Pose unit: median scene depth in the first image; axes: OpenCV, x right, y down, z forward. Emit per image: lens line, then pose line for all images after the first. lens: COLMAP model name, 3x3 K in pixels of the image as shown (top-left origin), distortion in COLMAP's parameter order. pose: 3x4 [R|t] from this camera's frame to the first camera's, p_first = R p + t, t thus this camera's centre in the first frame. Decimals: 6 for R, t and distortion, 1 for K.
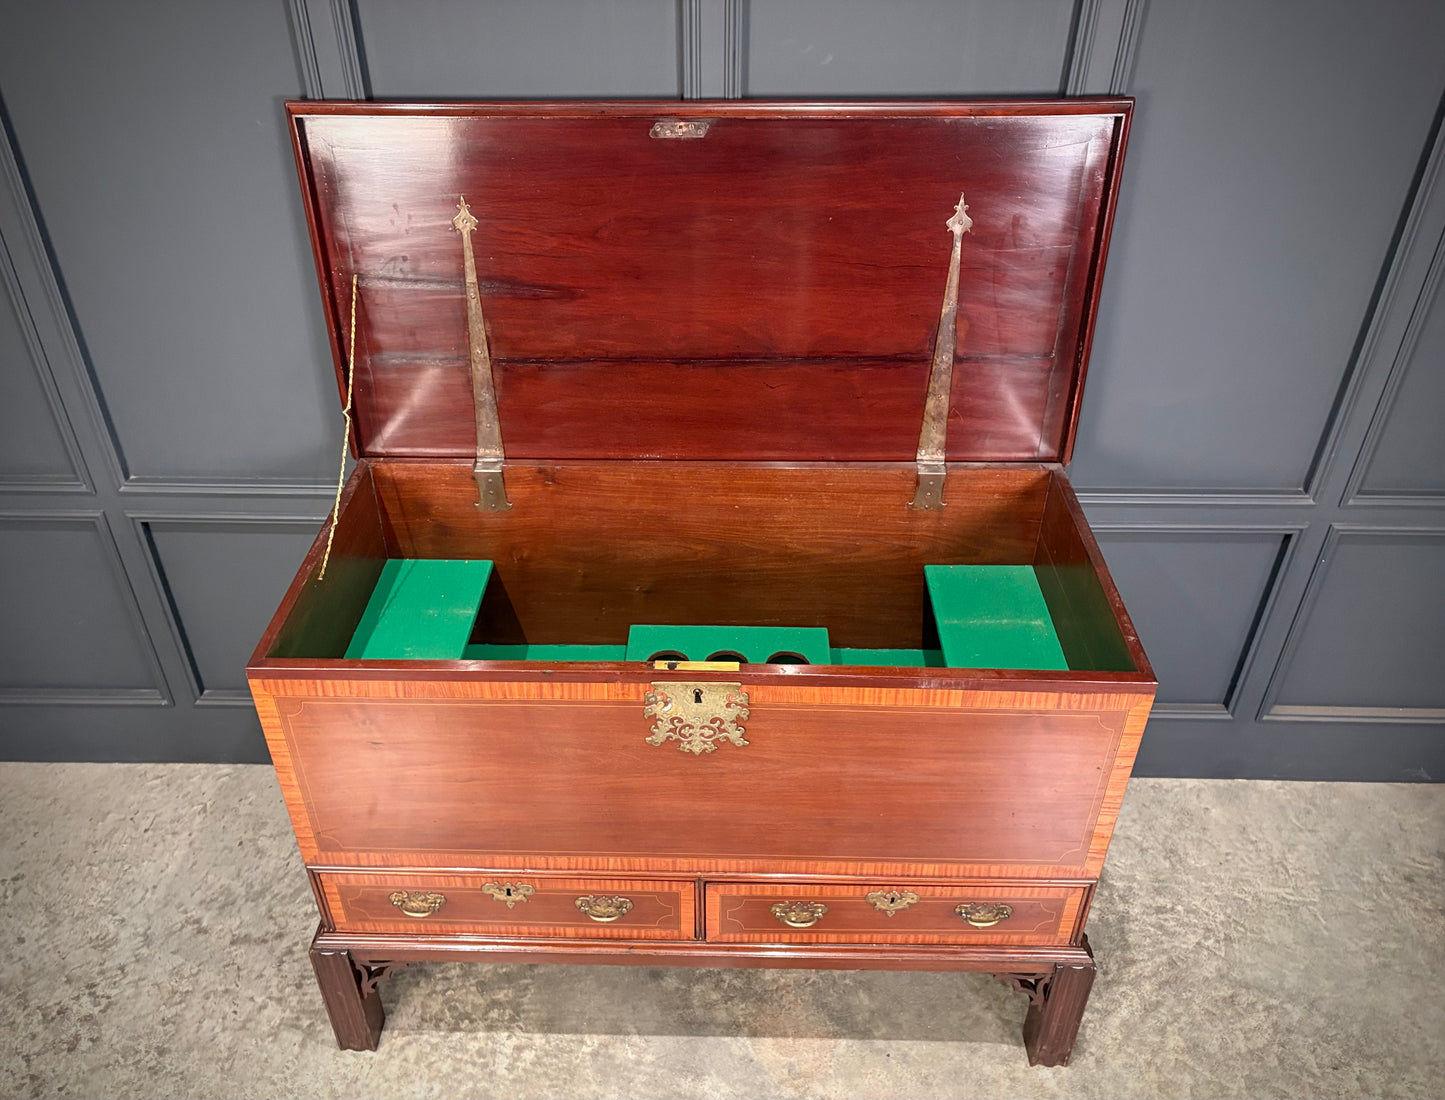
lens RADIAL K [[1102.3, 0, 704.3], [0, 1102.3, 556.2], [0, 0, 1]] dist [0.051278, -0.059266]
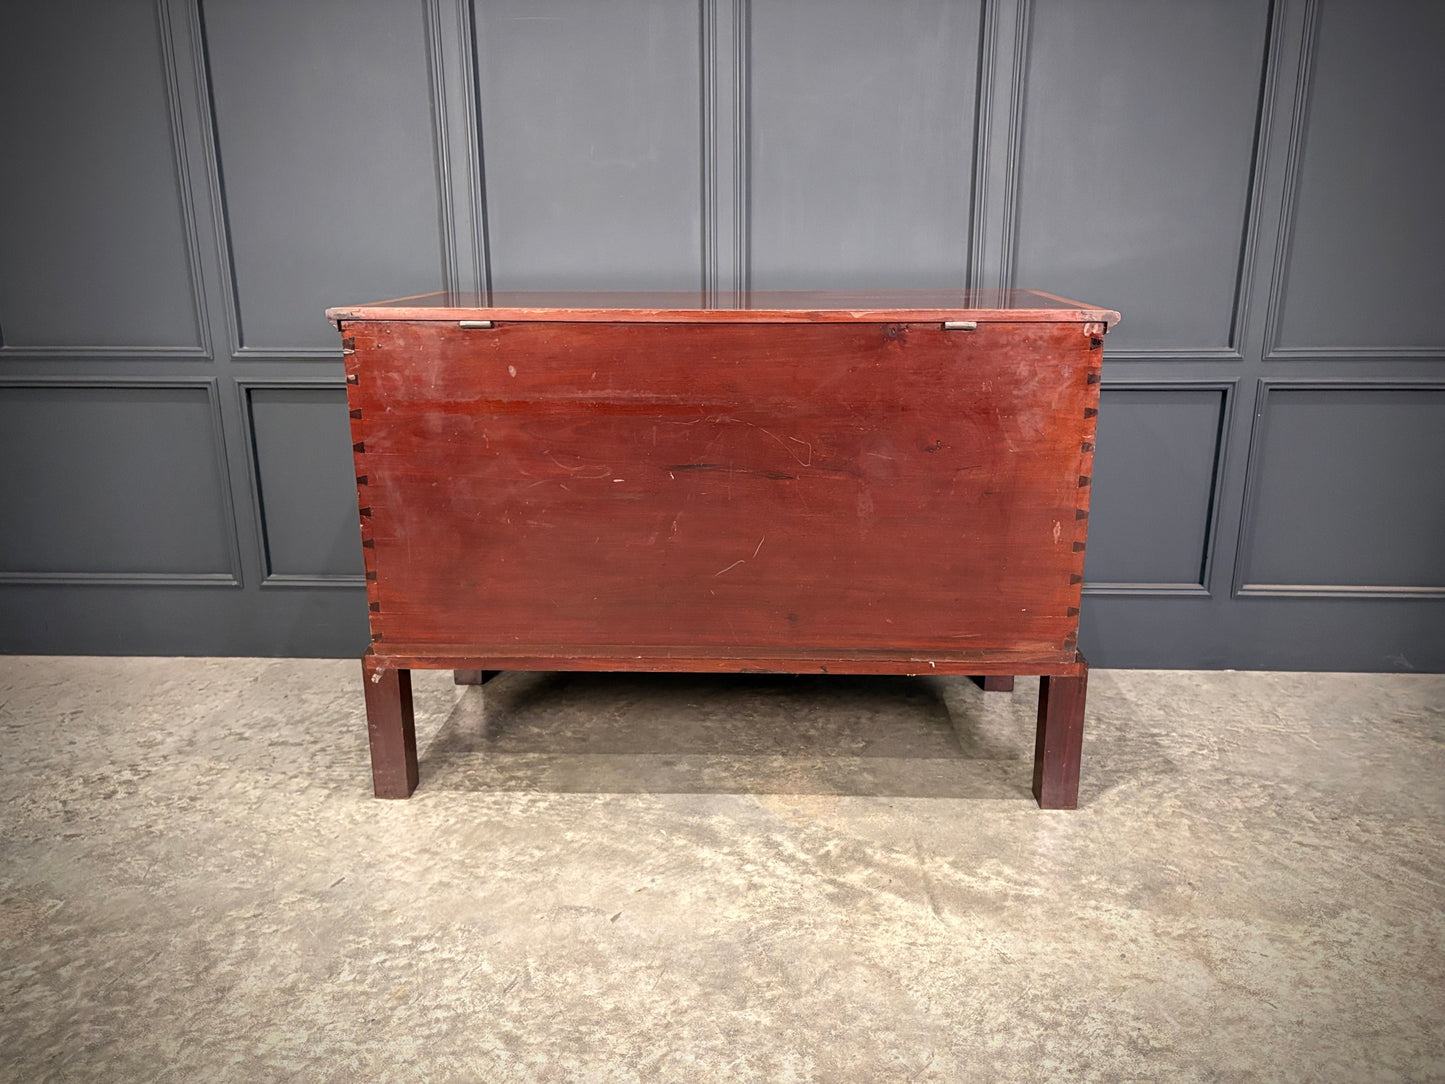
lens RADIAL K [[1102.0, 0, 721.2], [0, 1102.0, 548.4], [0, 0, 1]] dist [-0.043513, 0.122258]
pose [[0.999649, 0.002706, -0.026373, 0.033506], [-0.011260, 0.943930, -0.329953, 0.540377], [0.024002, 0.330134, 0.943629, -0.038485]]
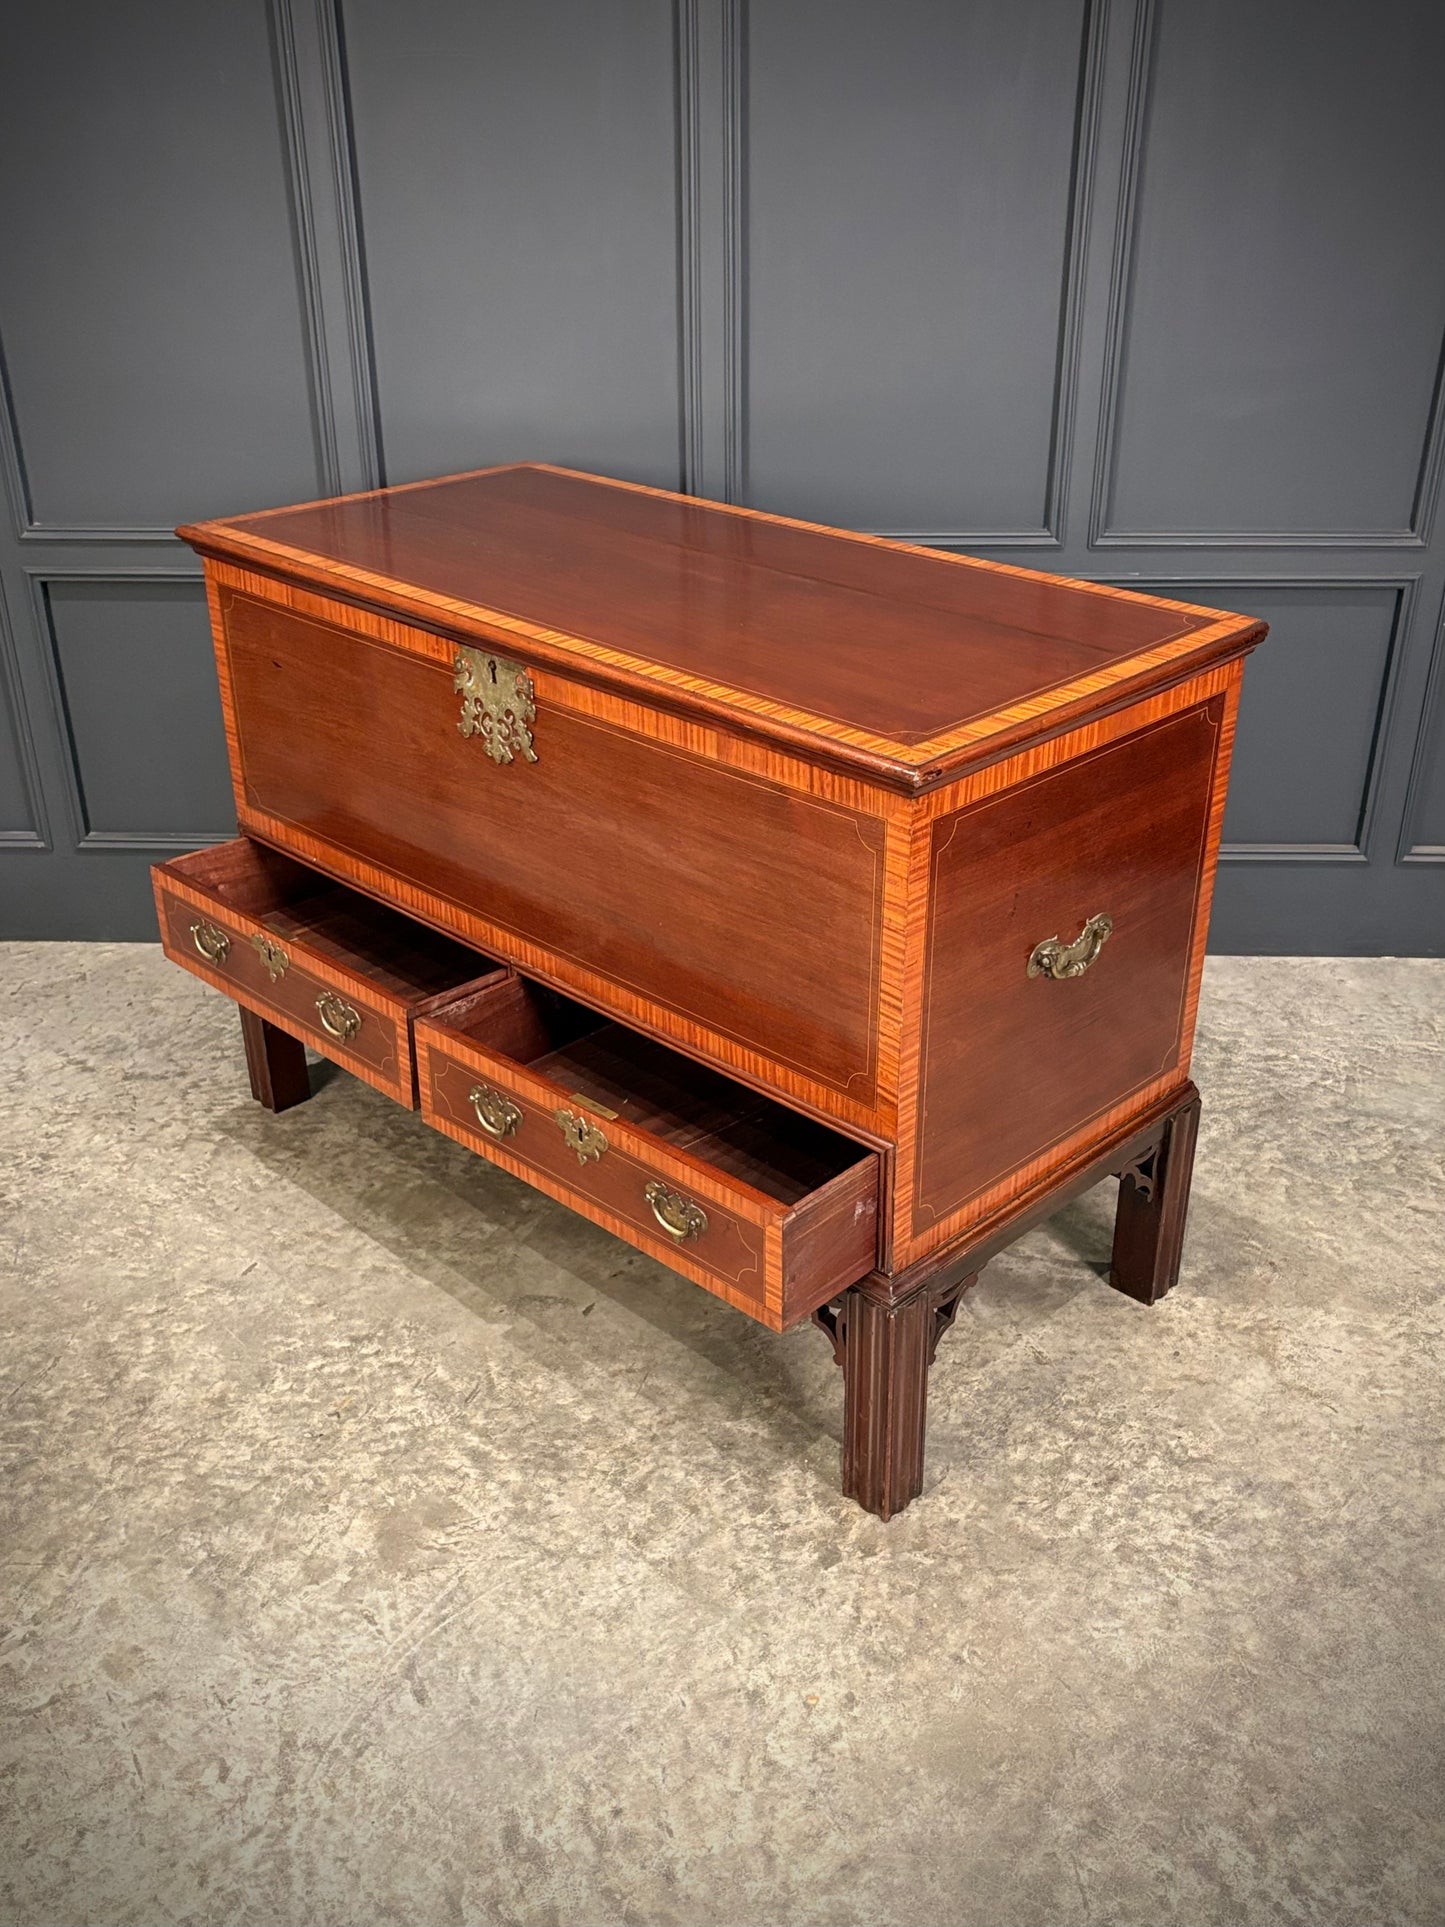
lens RADIAL K [[1788.3, 0, 726.7], [0, 1788.3, 962.2], [0, 0, 1]] dist [0.079900, -0.243293]
pose [[0.999912, 0.002659, -0.012962, 0.035951], [-0.004395, 0.990728, -0.135791, 0.465865], [0.012481, 0.135836, 0.990653, -0.331339]]
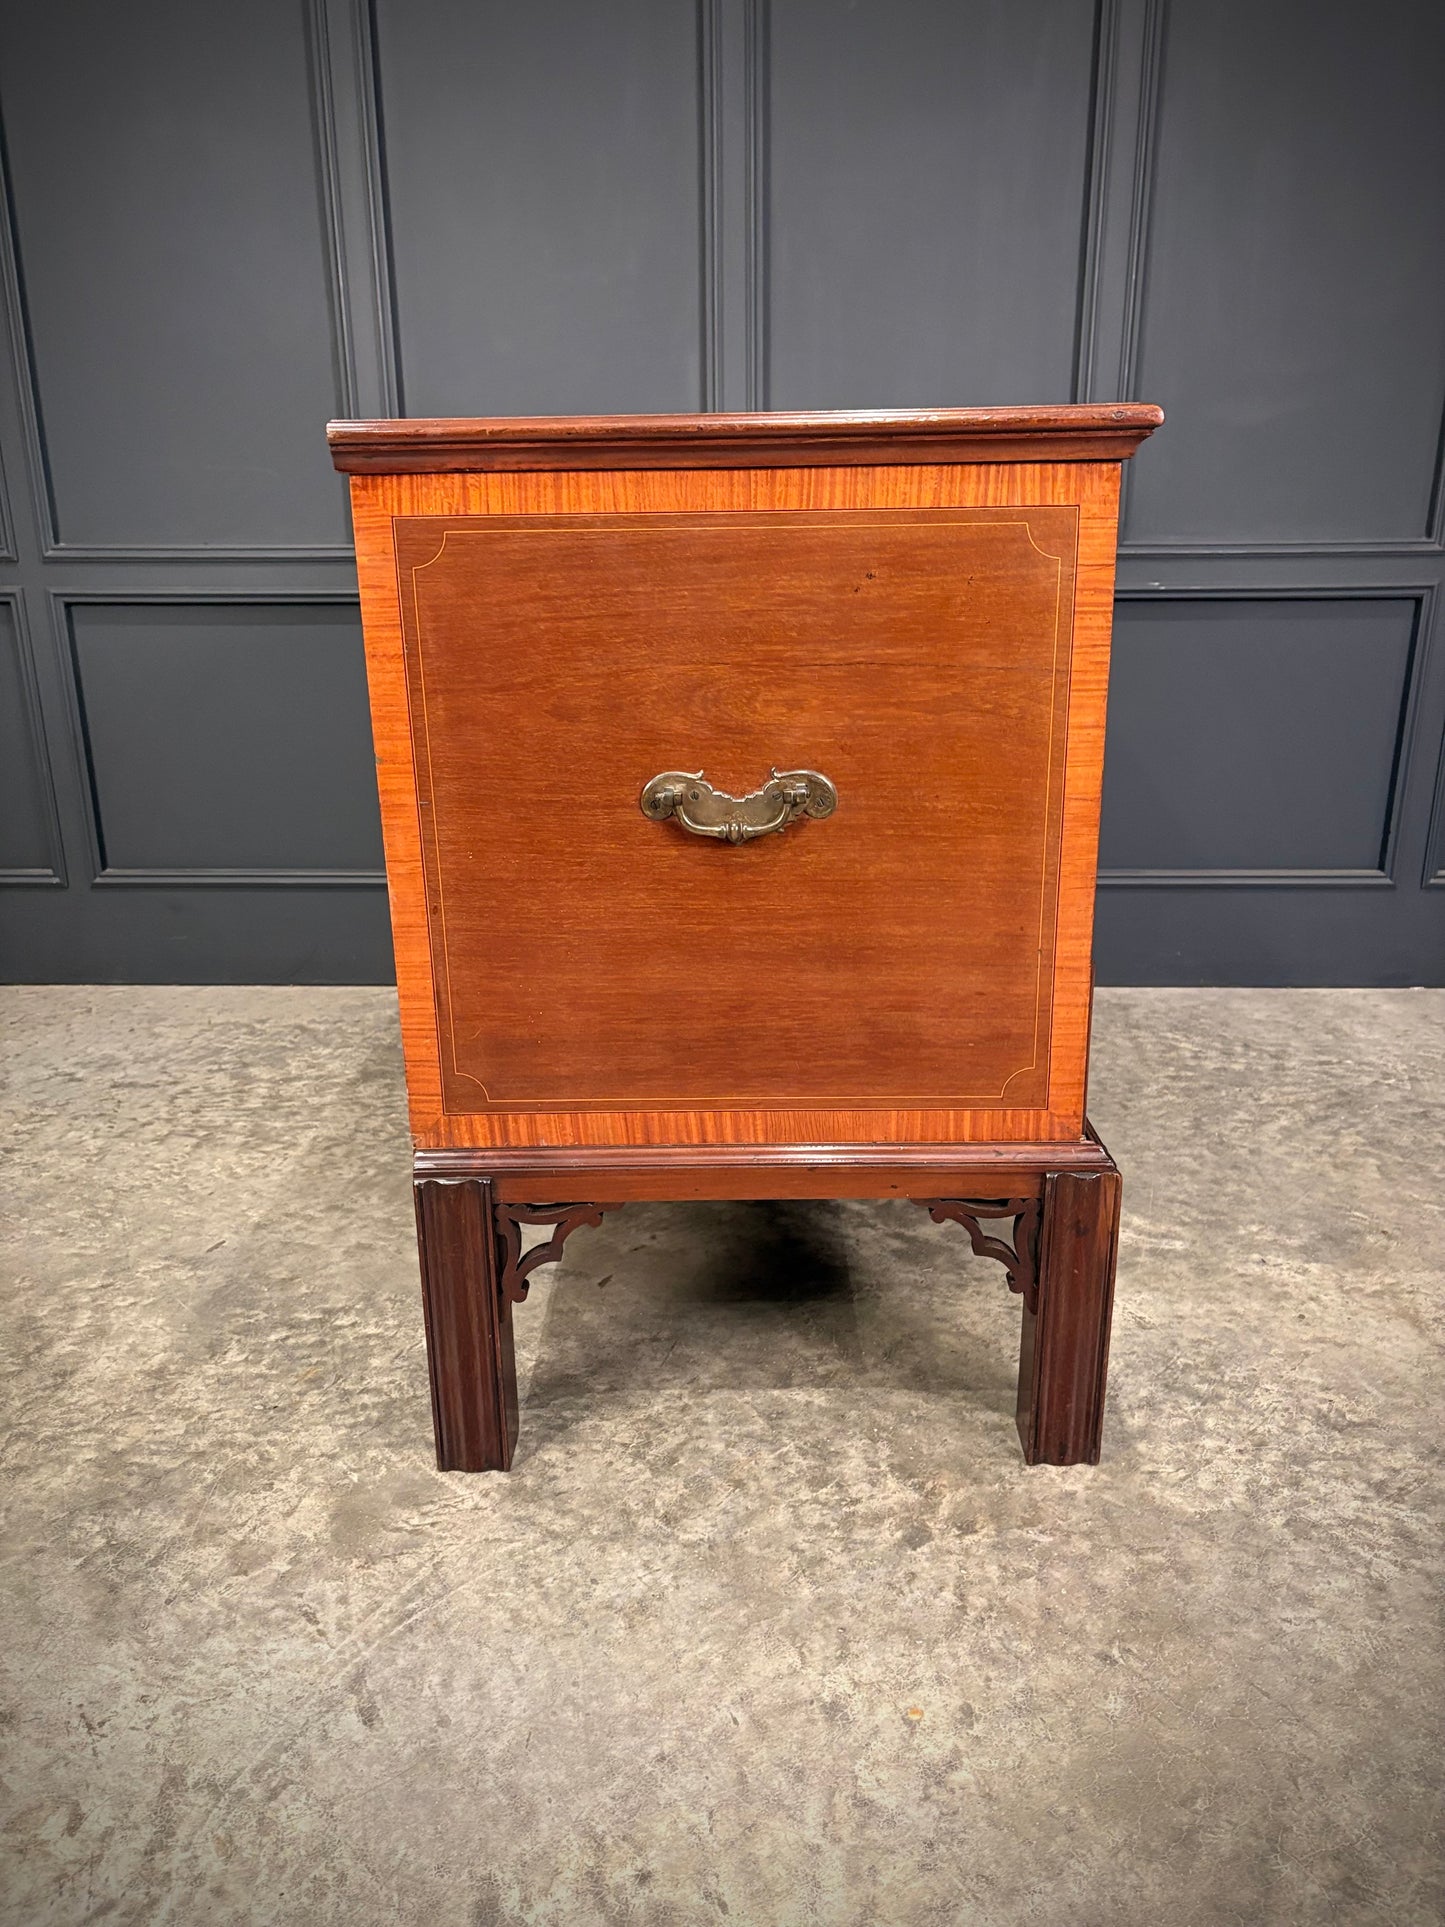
lens RADIAL K [[1469.6, 0, 731.0], [0, 1469.6, 967.8], [0, 0, 1]] dist [-0.043513, 0.122258]
pose [[0.999982, -0.004349, -0.004080, 0.006289], [0.002918, 0.953565, -0.301172, 0.607735], [0.005201, 0.301155, 0.953561, 0.017617]]
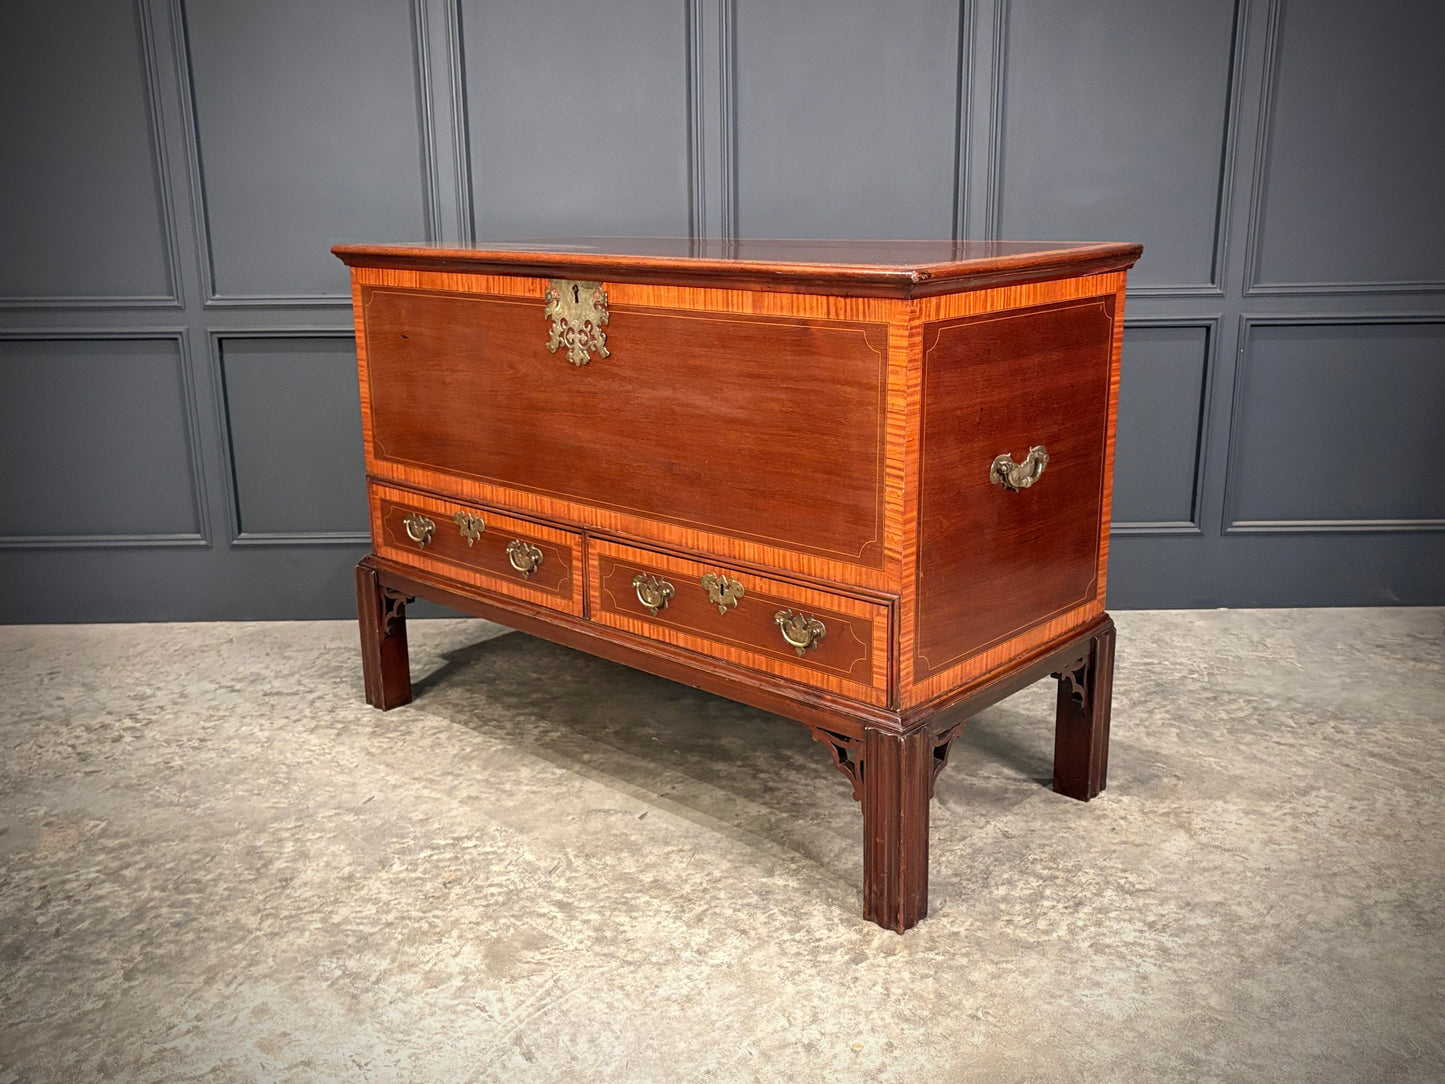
lens RADIAL K [[1327.7, 0, 718.4], [0, 1327.7, 542.9], [0, 0, 1]] dist [0.042309, -0.093252]
pose [[0.999589, -0.018166, 0.022177, -0.025937], [0.024681, 0.938869, -0.343388, 0.691186], [-0.014584, 0.343794, 0.938932, -0.241436]]
